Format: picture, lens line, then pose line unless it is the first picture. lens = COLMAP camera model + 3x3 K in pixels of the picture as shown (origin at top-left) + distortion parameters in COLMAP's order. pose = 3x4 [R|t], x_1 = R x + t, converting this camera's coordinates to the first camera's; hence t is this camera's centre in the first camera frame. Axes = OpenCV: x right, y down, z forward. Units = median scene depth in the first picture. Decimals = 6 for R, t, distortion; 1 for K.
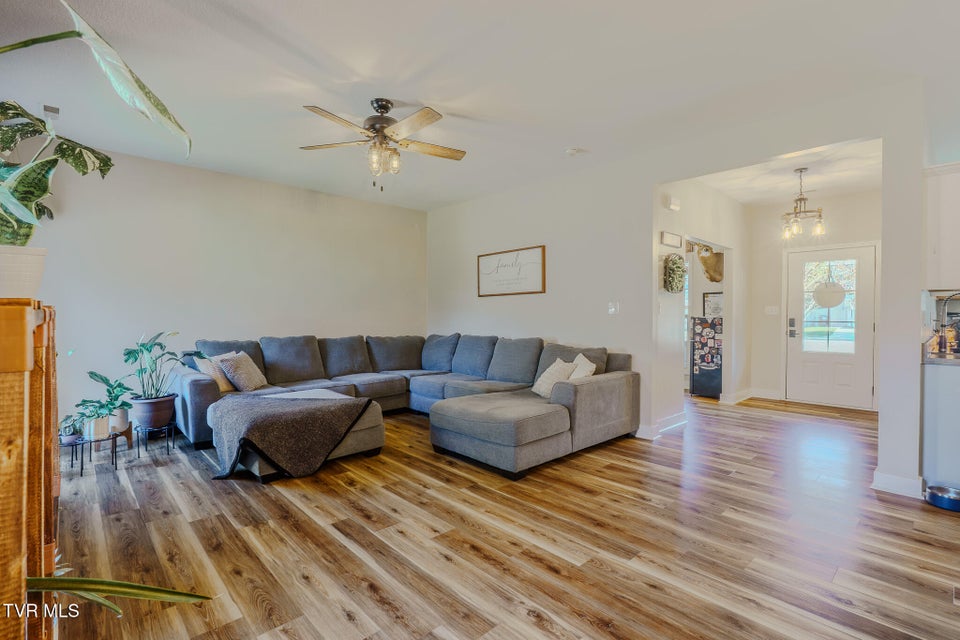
lens RADIAL K [[446.7, 0, 474.7], [0, 446.7, 320.9], [0, 0, 1]] dist [-0.003137, -0.000758]
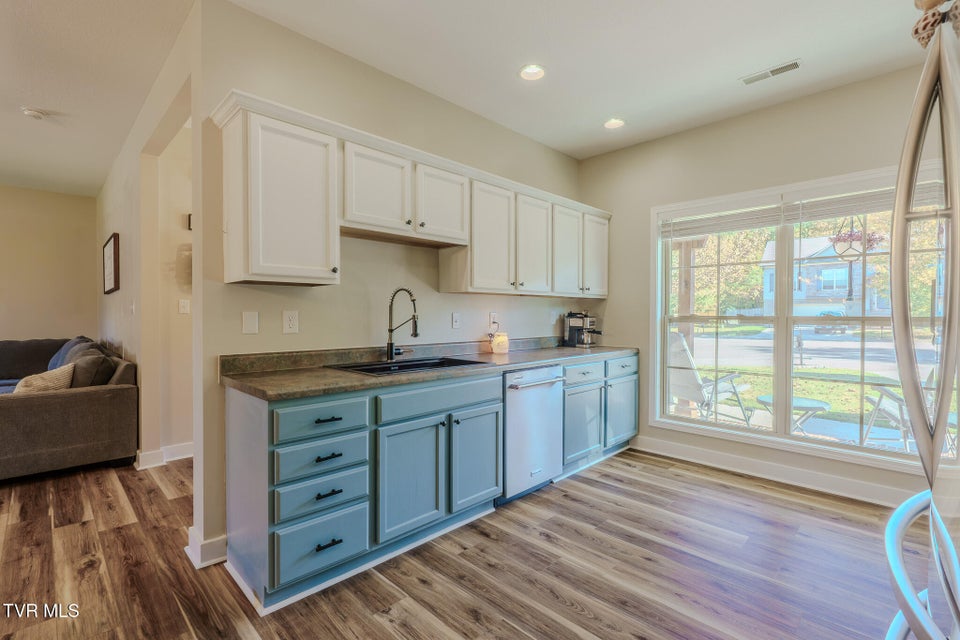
lens RADIAL K [[440.1, 0, 475.0], [0, 440.1, 320.4], [0, 0, 1]] dist [-0.003117, -0.000437]
pose [[0.999490, -0.000523, 0.031937, 0.881754], [0.000567, 0.999999, -0.001365, -0.003146], [-0.031936, 0.001383, 0.999489, 0.163301]]
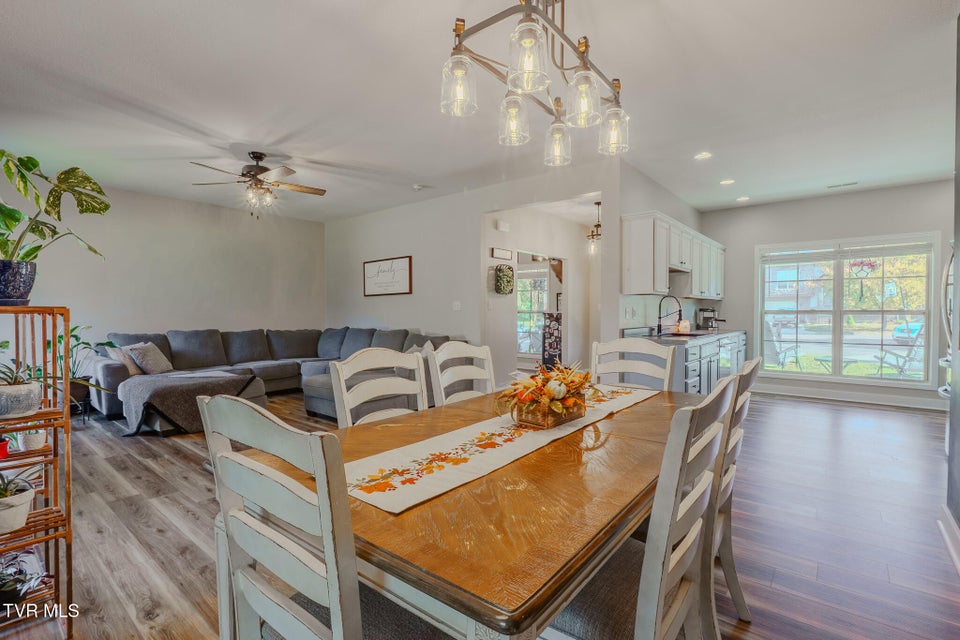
lens RADIAL K [[446.7, 0, 474.7], [0, 446.7, 320.9], [0, 0, 1]] dist [-0.003137, -0.000758]
pose [[0.991484, -0.005328, 0.130118, 0.185424], [0.004351, 0.999960, 0.007790, 0.005242], [-0.130154, -0.007158, 0.991468, -0.296274]]
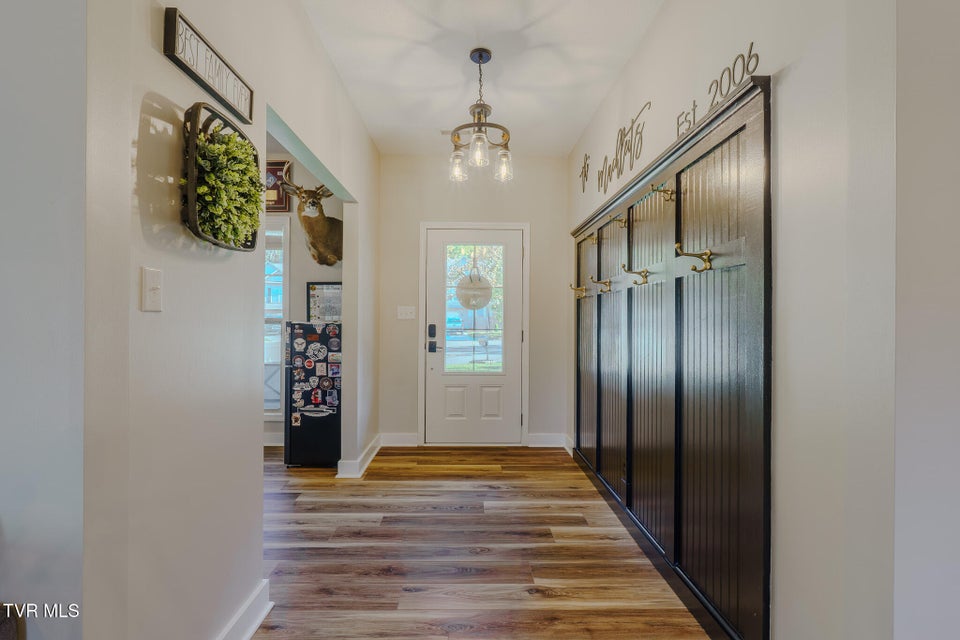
lens RADIAL K [[440.1, 0, 475.0], [0, 440.1, 320.4], [0, 0, 1]] dist [-0.003117, -0.000437]
pose [[0.664699, 0.001618, 0.747110, 0.330054], [0.005127, 0.999964, -0.006727, -0.009141], [-0.747094, 0.008302, 0.664667, 0.658140]]
